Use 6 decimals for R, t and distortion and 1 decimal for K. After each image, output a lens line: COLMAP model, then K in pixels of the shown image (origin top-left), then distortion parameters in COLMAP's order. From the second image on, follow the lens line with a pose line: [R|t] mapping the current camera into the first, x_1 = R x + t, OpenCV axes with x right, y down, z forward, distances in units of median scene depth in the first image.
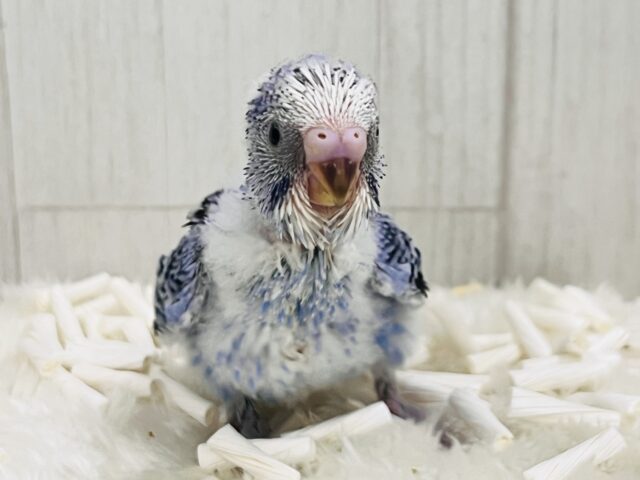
lens RADIAL K [[1380.9, 0, 324.2], [0, 1380.9, 243.2], [0, 0, 1]] dist [0.099861, 0.000000]
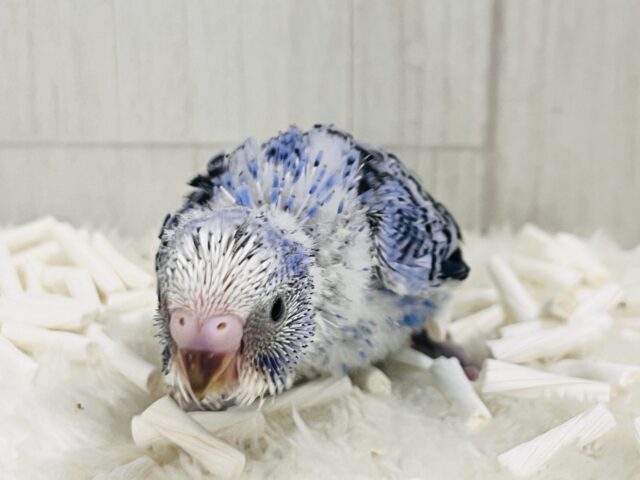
lens RADIAL K [[1380.9, 0, 321.0], [0, 1380.9, 237.9], [0, 0, 1]] dist [0.099861, 0.000000]
pose [[0.999939, 0.004738, -0.010016, 0.030891], [-0.004213, 0.998647, 0.051827, -0.013558], [0.010248, -0.051781, 0.998606, 0.101033]]
